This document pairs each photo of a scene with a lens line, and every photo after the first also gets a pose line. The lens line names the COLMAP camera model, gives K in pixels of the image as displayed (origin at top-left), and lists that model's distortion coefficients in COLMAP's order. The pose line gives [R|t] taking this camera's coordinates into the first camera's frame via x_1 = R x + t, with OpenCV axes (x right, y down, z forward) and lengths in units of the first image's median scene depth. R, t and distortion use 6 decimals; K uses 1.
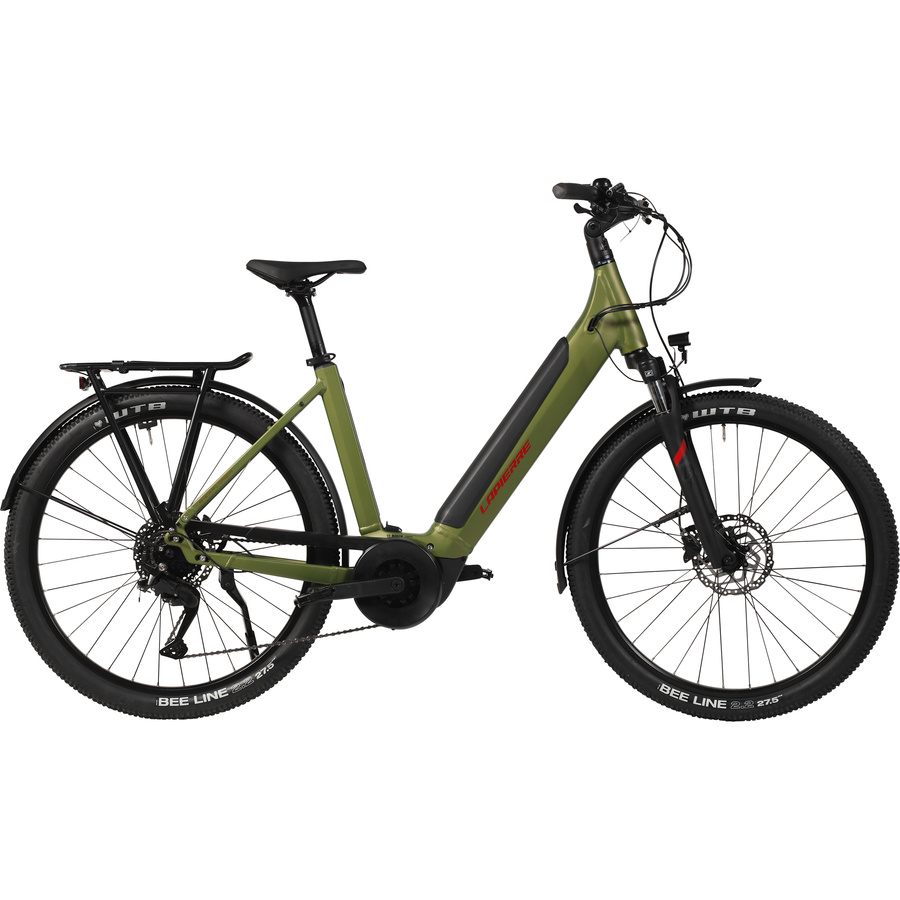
lens RADIAL K [[1856.4, 0, 449.8], [0, 1856.4, 450.4], [0, 0, 1]] dist [-0.116213, 0.000000]
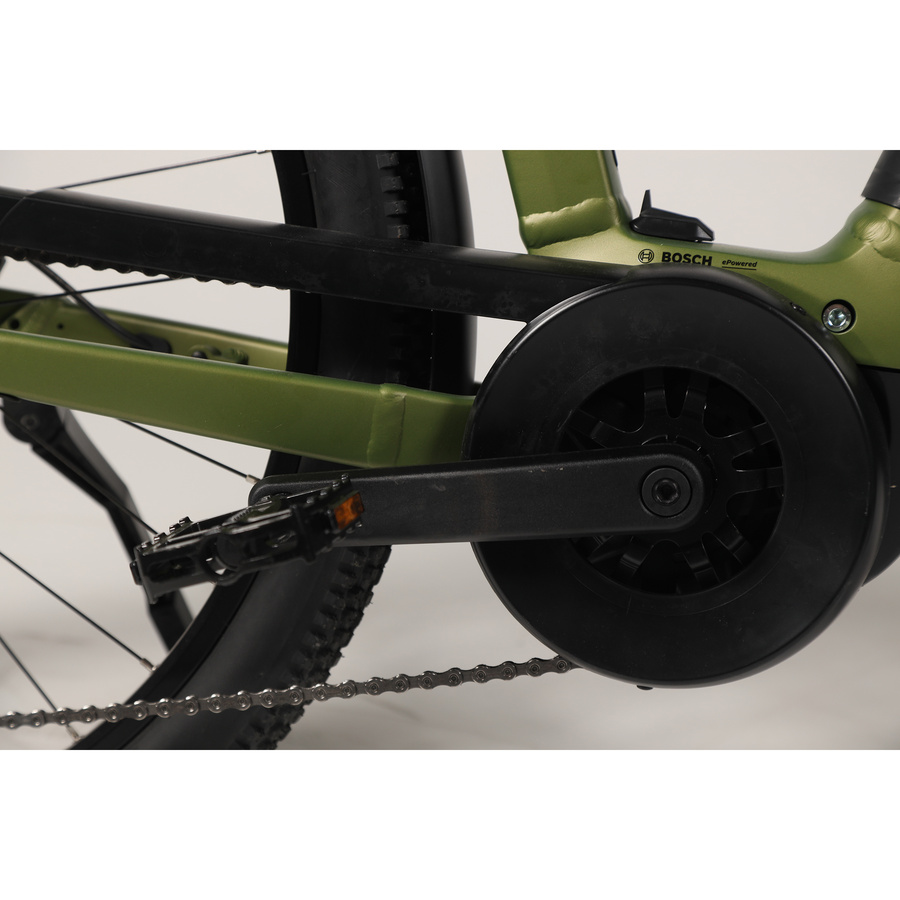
lens RADIAL K [[1856.4, 0, 450.5], [0, 1856.4, 451.8], [0, 0, 1]] dist [-0.116213, 0.000000]
pose [[0.977217, 0.058886, -0.203911, -0.009953], [-0.028279, 0.988300, 0.149877, 0.036832], [0.210351, -0.140695, 0.967449, 0.784573]]
